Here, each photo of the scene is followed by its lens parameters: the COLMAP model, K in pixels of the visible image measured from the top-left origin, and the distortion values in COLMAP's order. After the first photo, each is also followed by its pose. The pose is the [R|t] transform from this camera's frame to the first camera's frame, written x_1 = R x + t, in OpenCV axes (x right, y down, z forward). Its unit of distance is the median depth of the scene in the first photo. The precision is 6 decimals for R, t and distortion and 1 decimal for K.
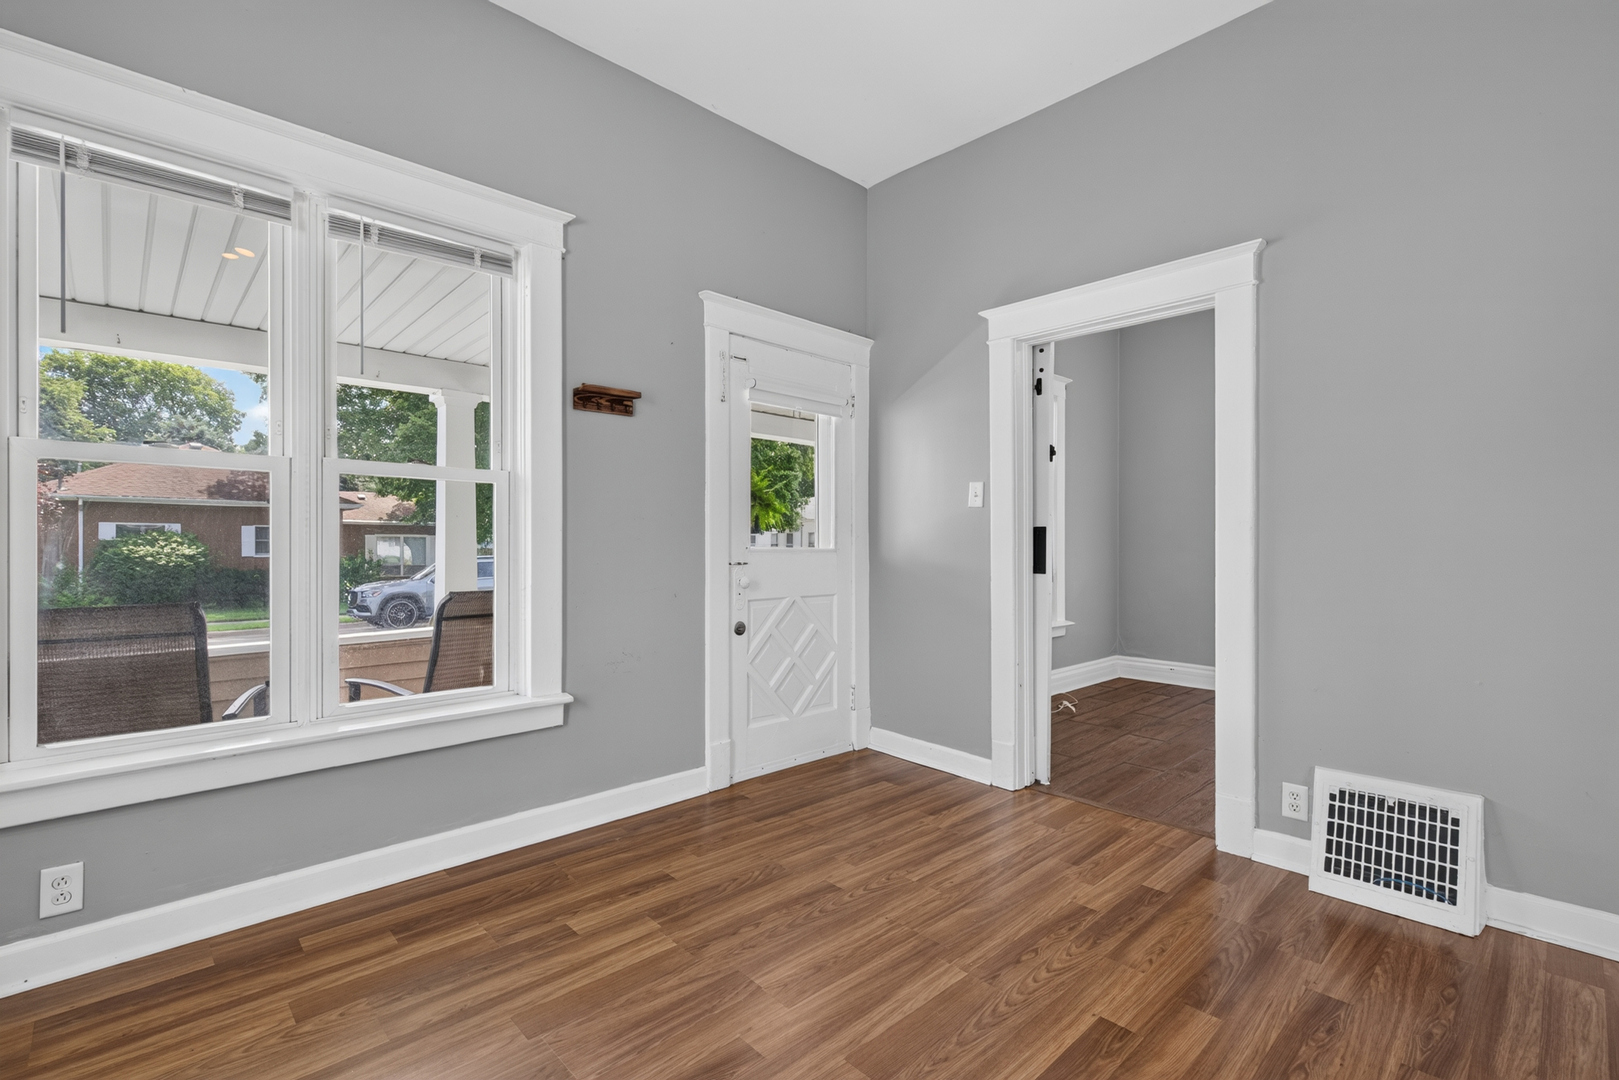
lens RADIAL K [[731.7, 0, 827.7], [0, 731.7, 546.4], [0, 0, 1]] dist [0.000144, -0.002381]
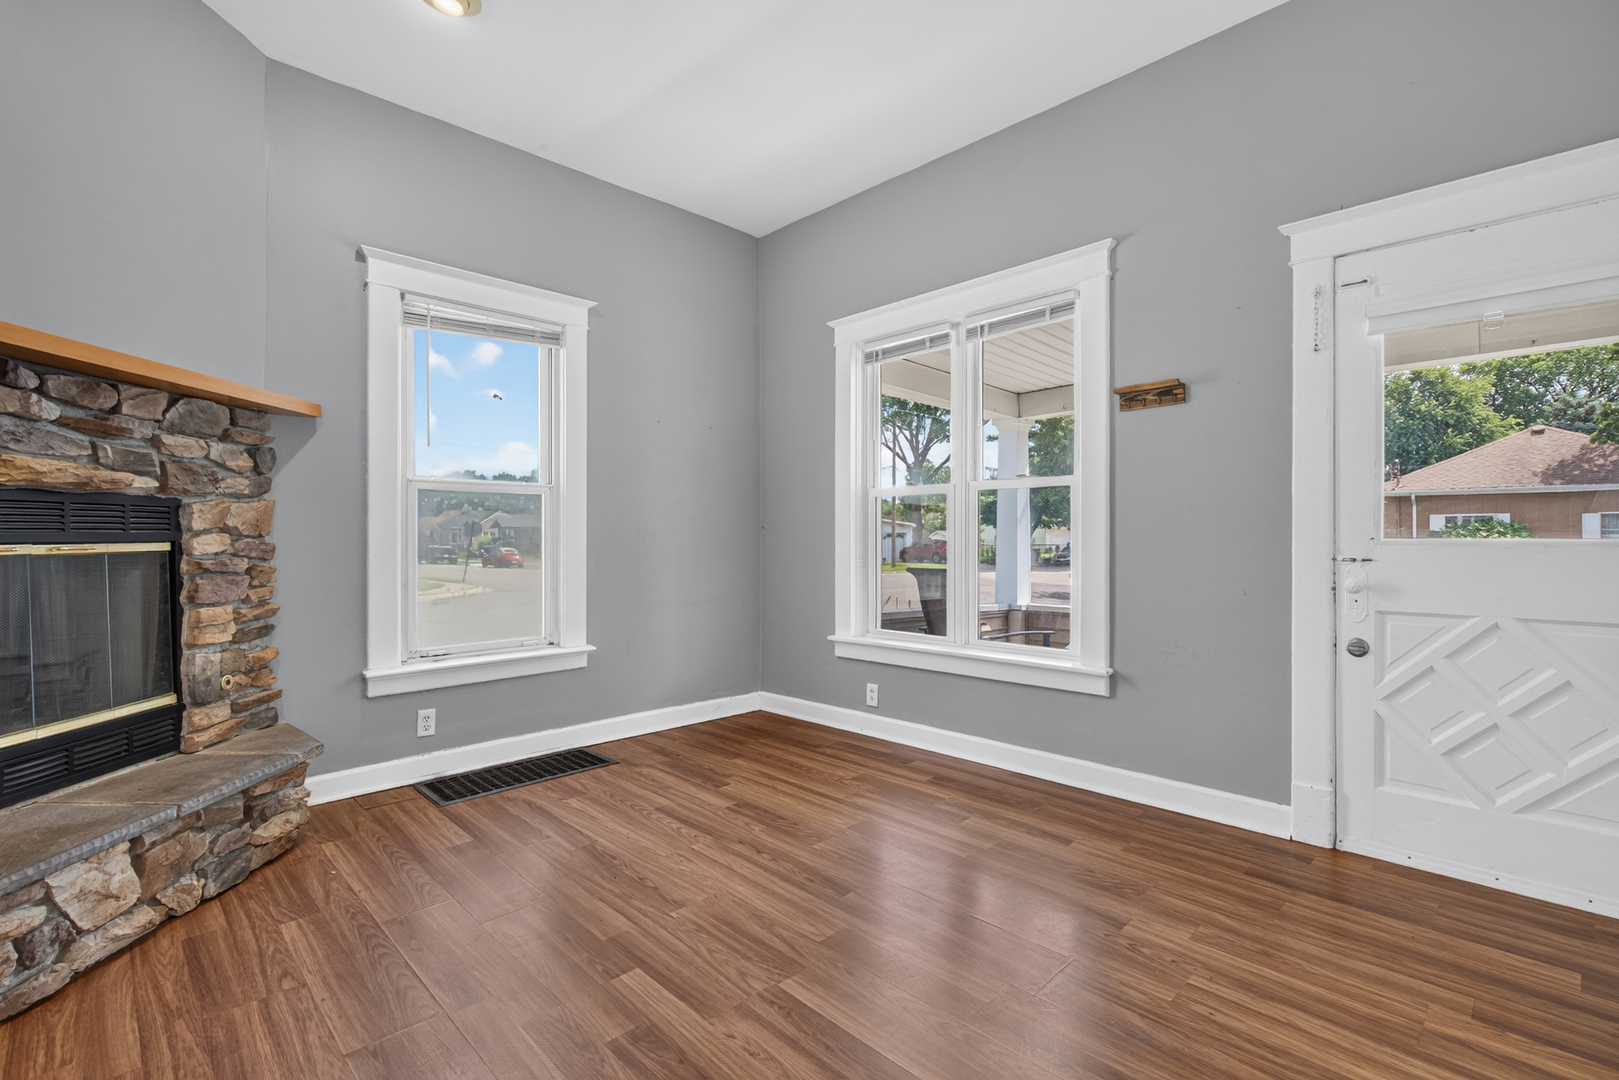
lens RADIAL K [[731.7, 0, 786.6], [0, 731.7, 540.6], [0, 0, 1]] dist [0.000144, -0.002381]
pose [[-0.015571, 0.004556, -0.999868, 0.790744], [0.000904, 0.999989, 0.004542, -0.000705], [0.999878, -0.000833, -0.015575, 0.542276]]
